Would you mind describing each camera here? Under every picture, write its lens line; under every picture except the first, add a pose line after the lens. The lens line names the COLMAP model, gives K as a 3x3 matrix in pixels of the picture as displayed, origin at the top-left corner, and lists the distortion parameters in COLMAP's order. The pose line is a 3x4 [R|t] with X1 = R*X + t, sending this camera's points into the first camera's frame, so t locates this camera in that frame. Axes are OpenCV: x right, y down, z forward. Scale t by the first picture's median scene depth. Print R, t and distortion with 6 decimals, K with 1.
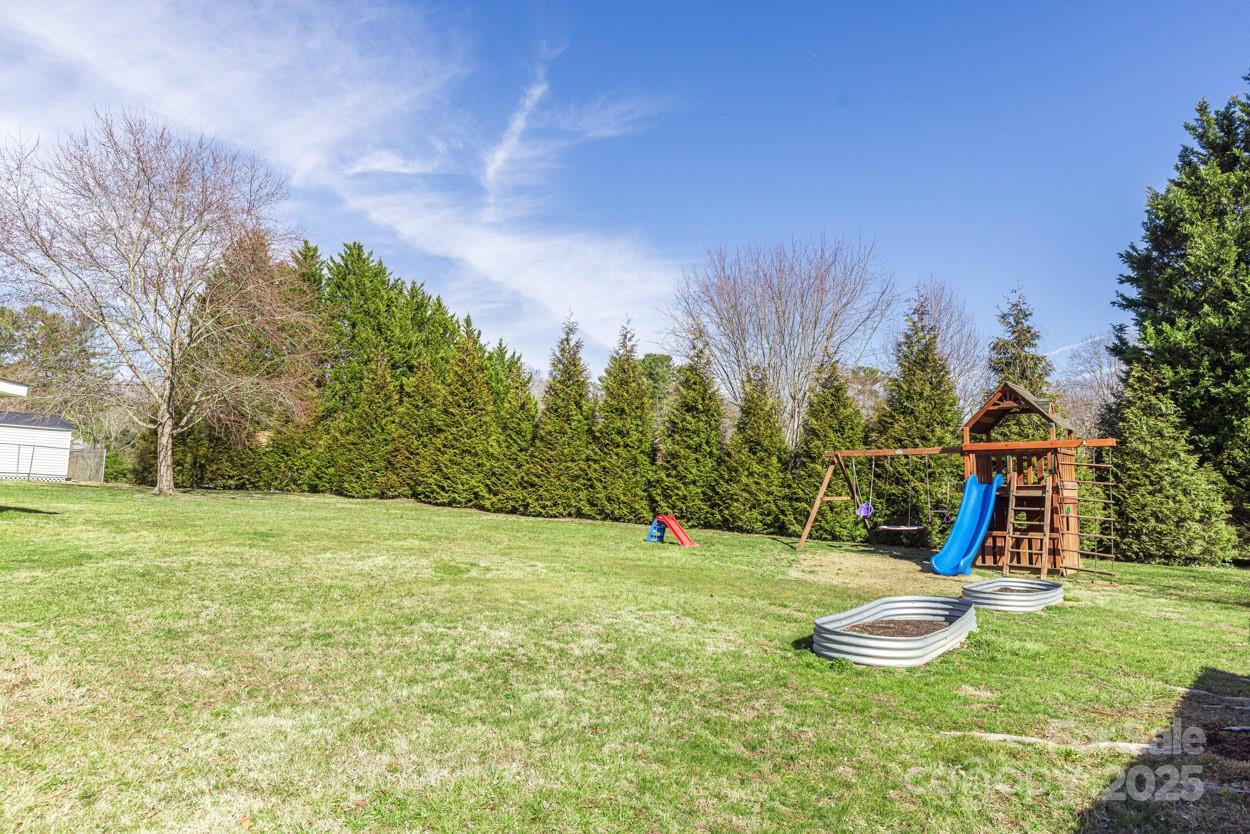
lens RADIAL K [[786.3, 0, 625.0], [0, 786.3, 417.0], [0, 0, 1]] dist [-0.001378, 0.000063]
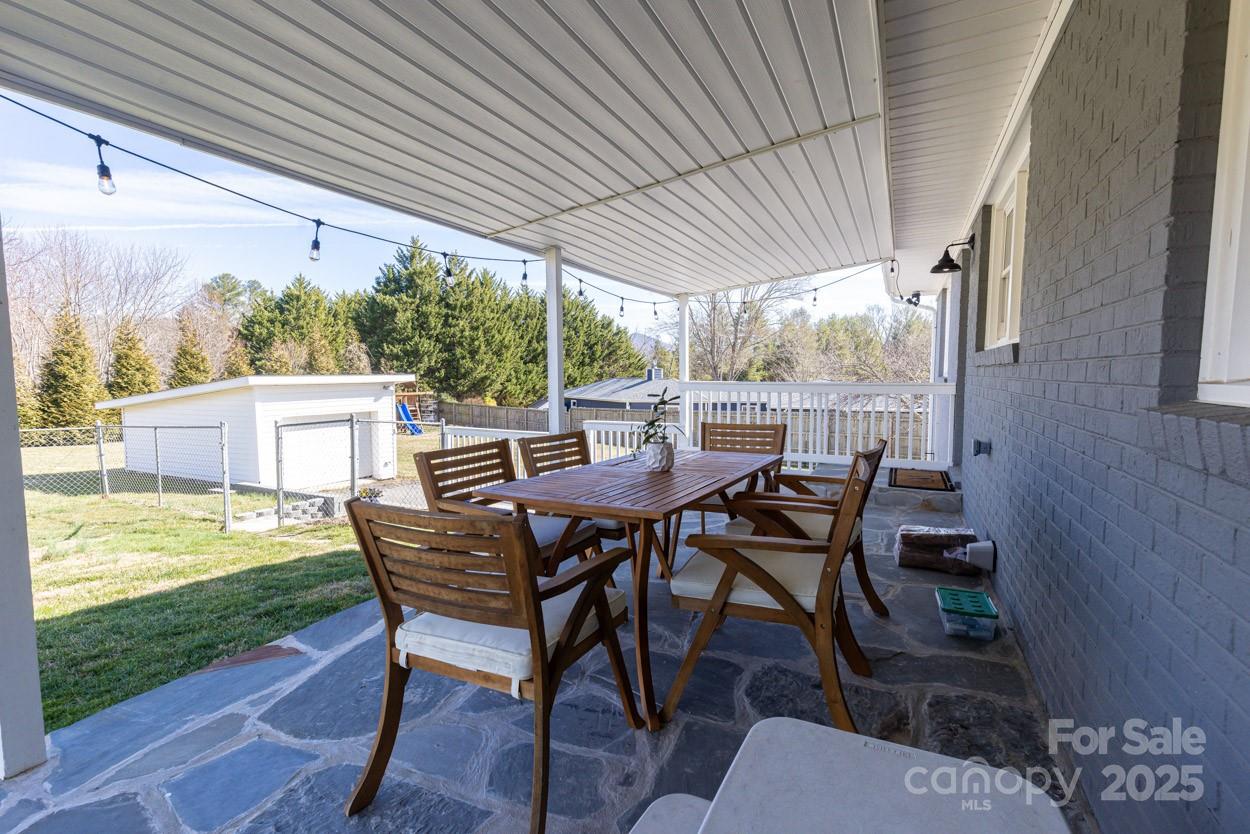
lens RADIAL K [[563.6, 0, 625.0], [0, 563.6, 417.0], [0, 0, 1]] dist [0.010978, -0.000352]
pose [[0.070727, -0.090541, 0.993378, -1.168330], [-0.081951, 0.991978, 0.096248, -0.109446], [-0.994124, -0.088215, 0.062739, -0.022093]]
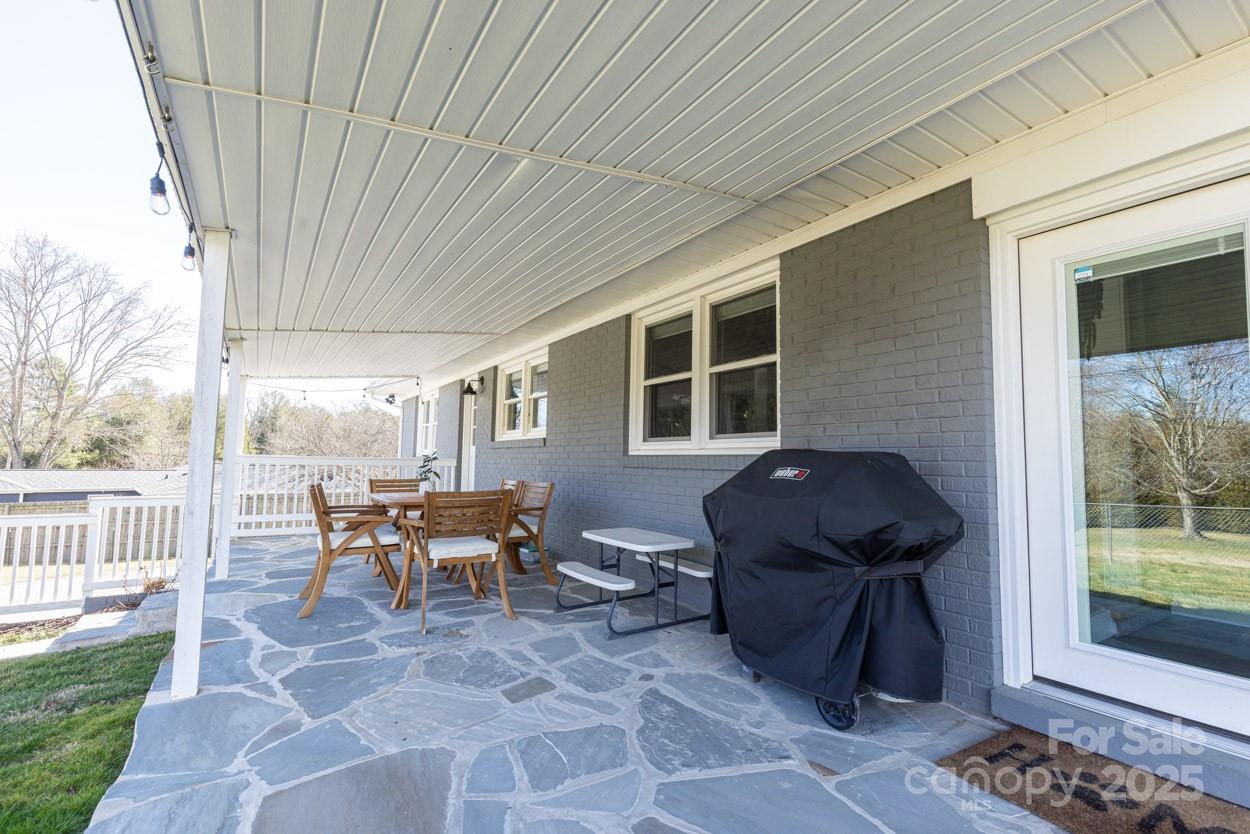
lens RADIAL K [[563.6, 0, 625.0], [0, 563.6, 417.0], [0, 0, 1]] dist [0.010978, -0.000352]
pose [[-0.819742, 0.021497, 0.572329, -1.235732], [-0.075603, 0.986489, -0.145338, -0.093396], [-0.567721, -0.162409, -0.807042, 0.104811]]
